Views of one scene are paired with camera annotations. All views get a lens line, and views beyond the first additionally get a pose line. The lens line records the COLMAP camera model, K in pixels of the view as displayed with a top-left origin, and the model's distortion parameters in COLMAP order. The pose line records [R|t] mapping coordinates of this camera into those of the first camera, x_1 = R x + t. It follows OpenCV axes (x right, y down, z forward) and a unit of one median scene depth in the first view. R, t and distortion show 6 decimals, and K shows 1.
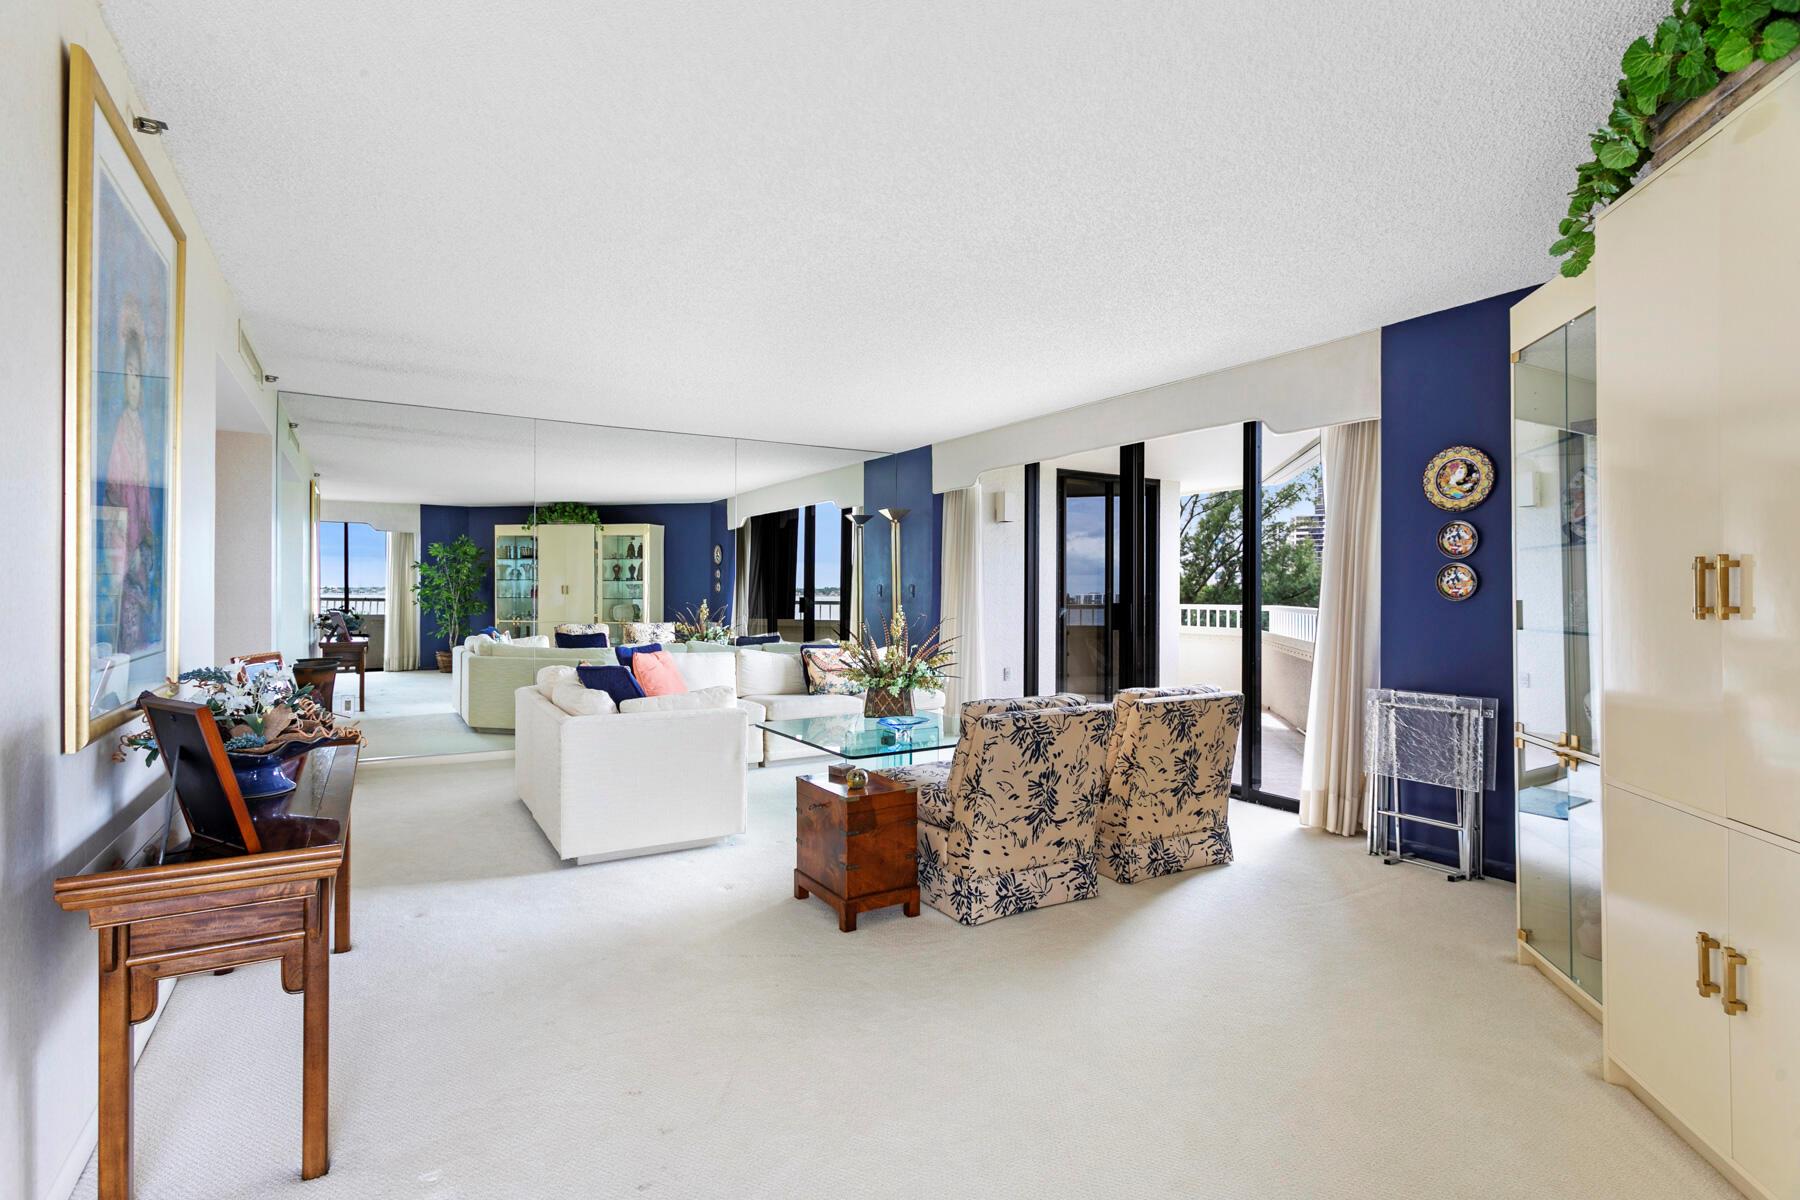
lens RADIAL K [[871.1, 0, 881.6], [0, 871.1, 596.5], [0, 0, 1]] dist [0.000746, 0.001803]
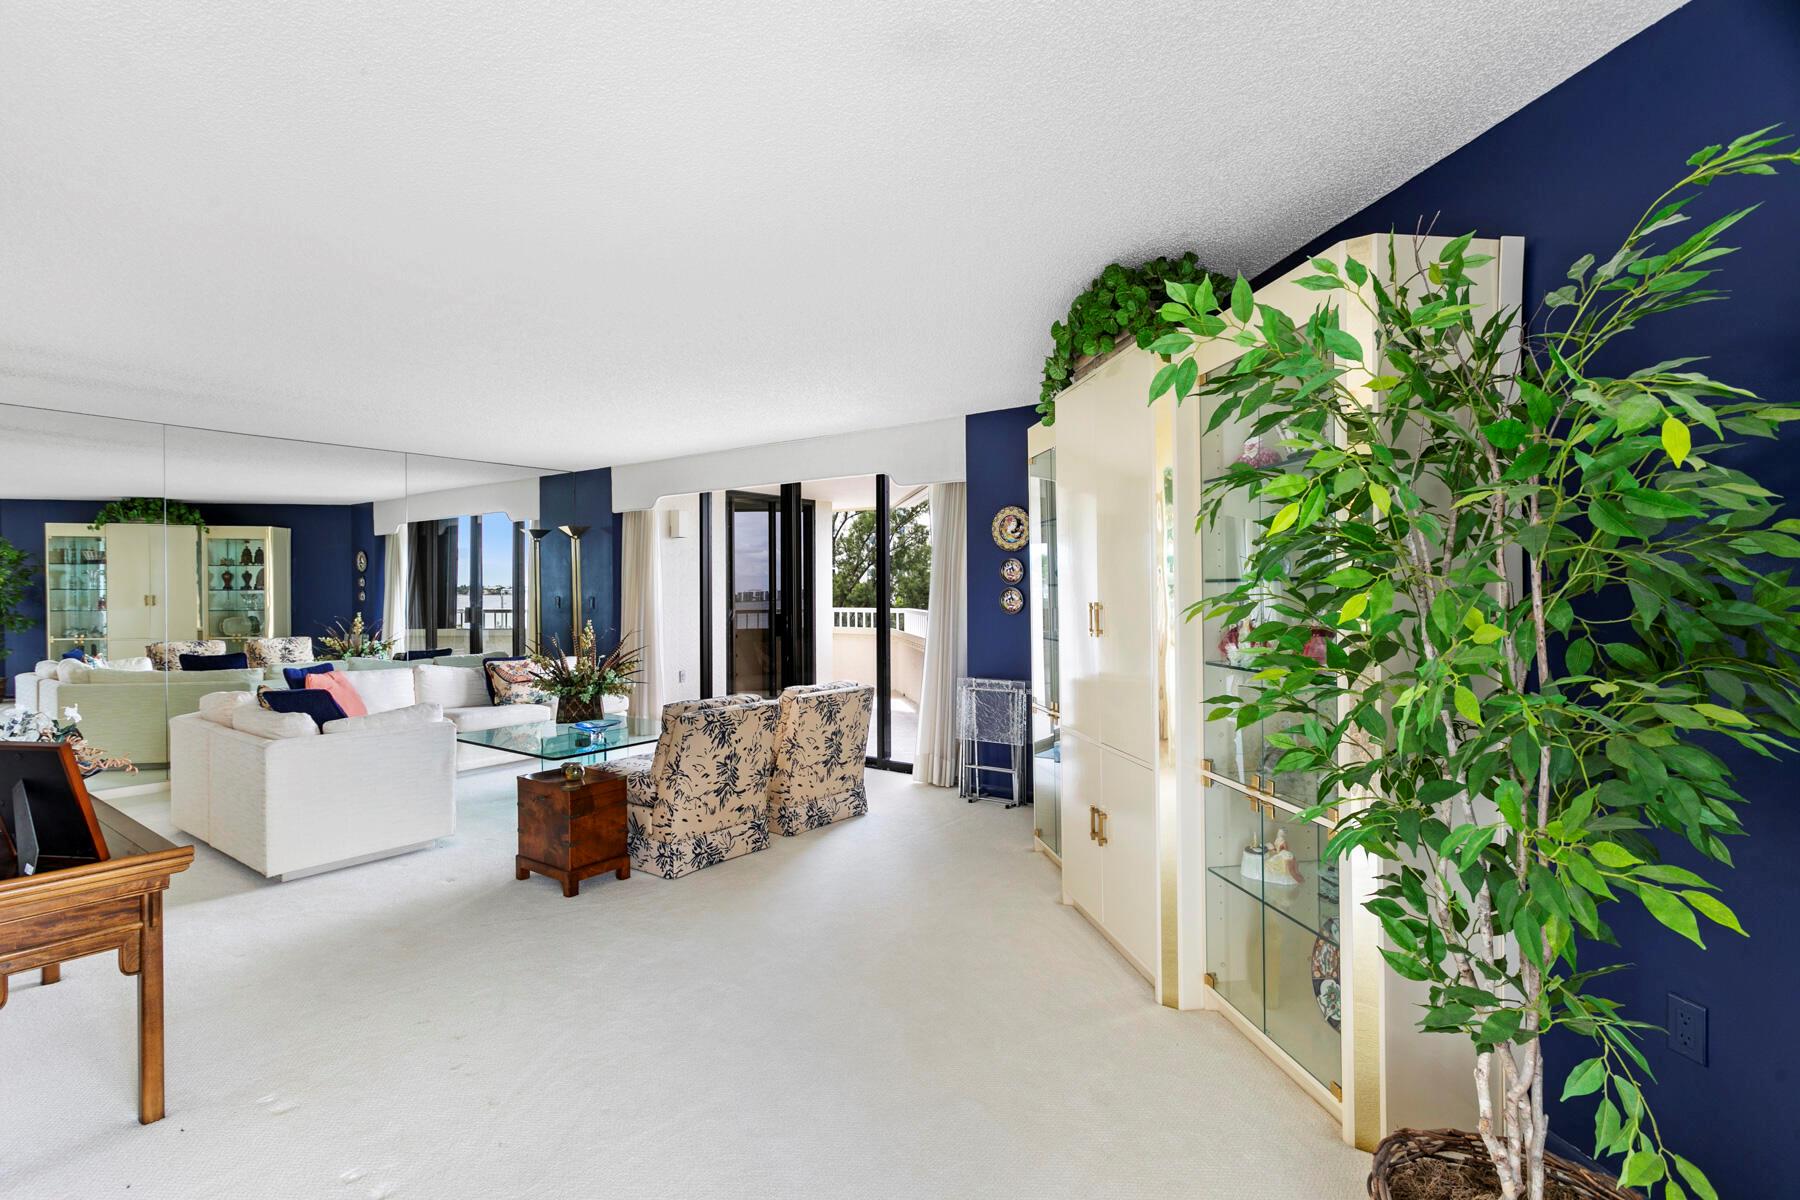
lens RADIAL K [[873.7, 0, 892.3], [0, 873.7, 599.4], [0, 0, 1]] dist [0.002524, 0.000887]
pose [[0.923417, -0.011515, 0.383625, -0.069067], [0.008823, 0.999923, 0.008776, -0.032153], [-0.383697, -0.004719, 0.923447, -0.240801]]
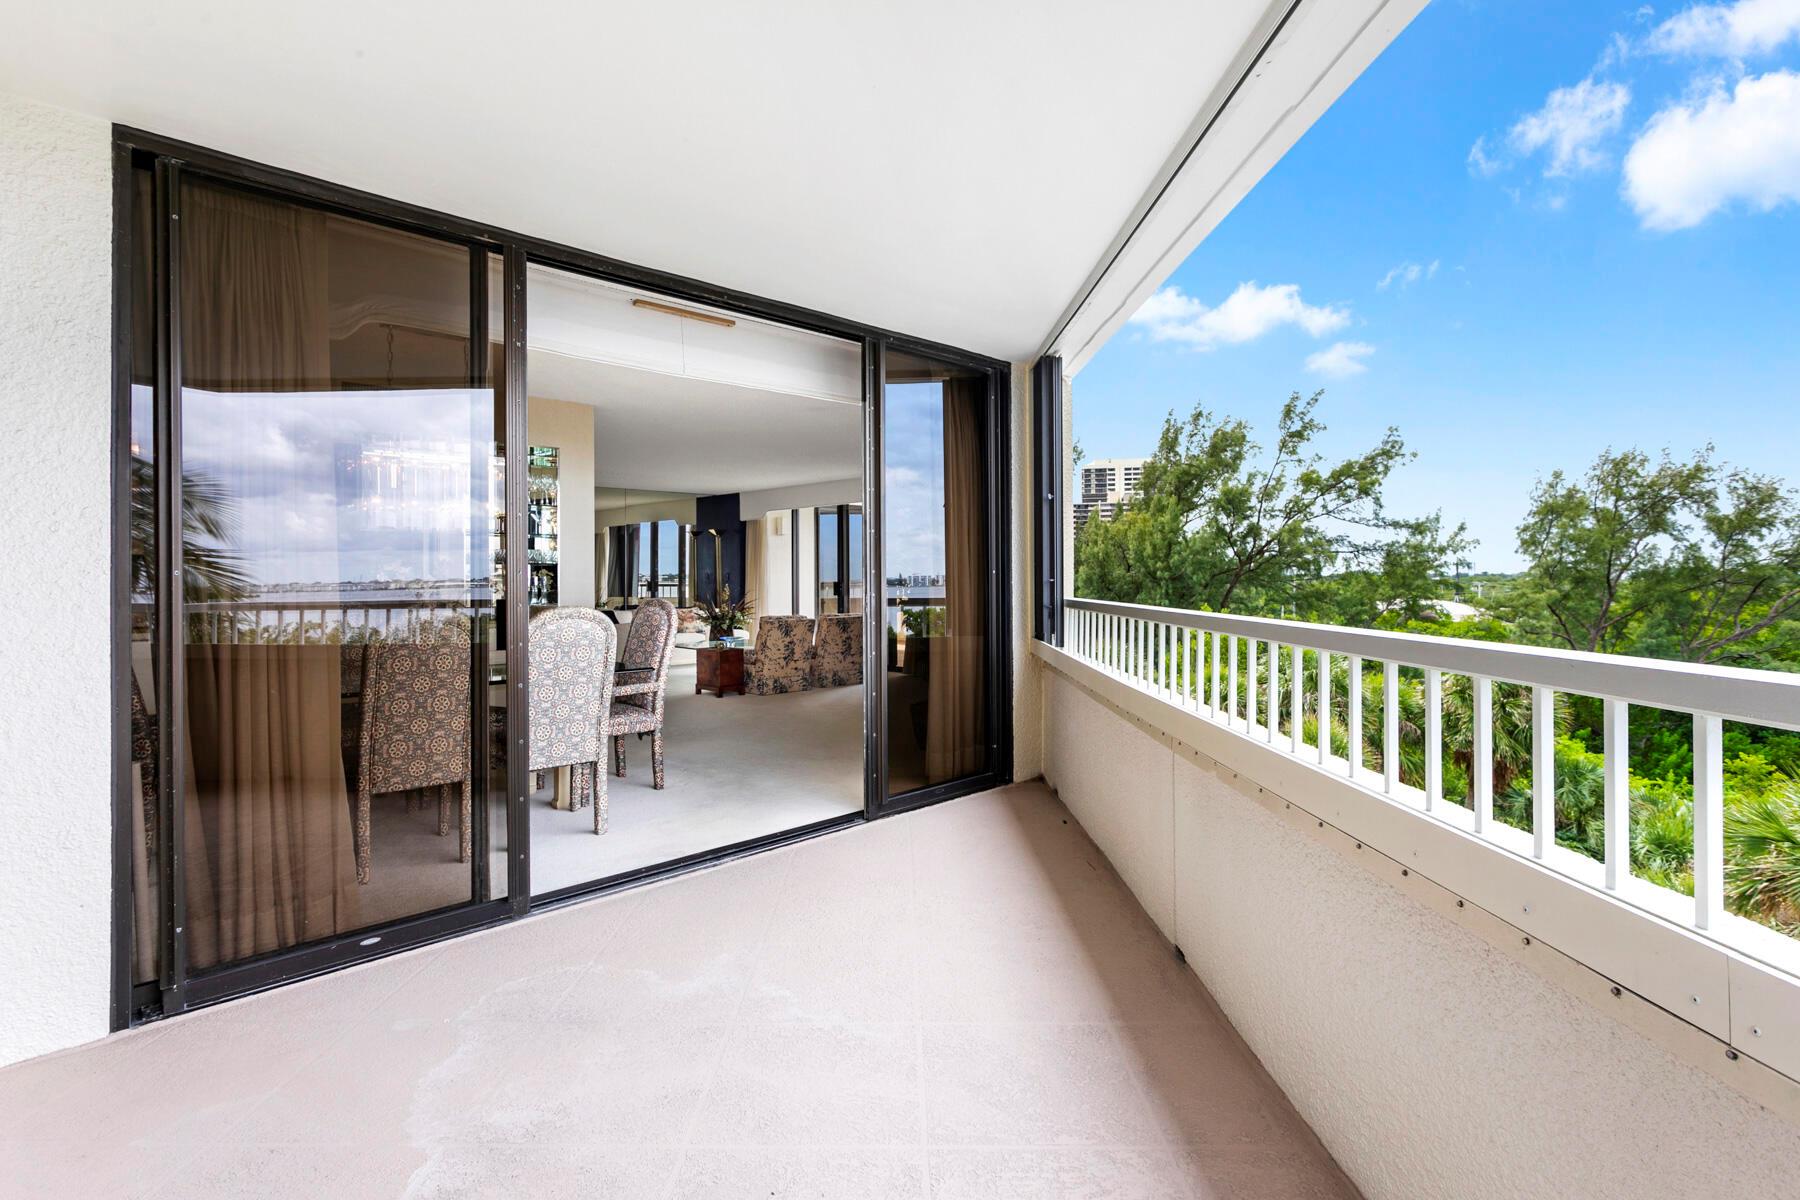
lens RADIAL K [[871.1, 0, 881.6], [0, 871.1, 596.5], [0, 0, 1]] dist [0.000746, 0.001803]
pose [[0.971984, -0.013669, 0.234647, -0.143814], [0.009599, 0.999783, 0.018478, 0.008142], [-0.234849, -0.015707, 0.971905, -1.425174]]
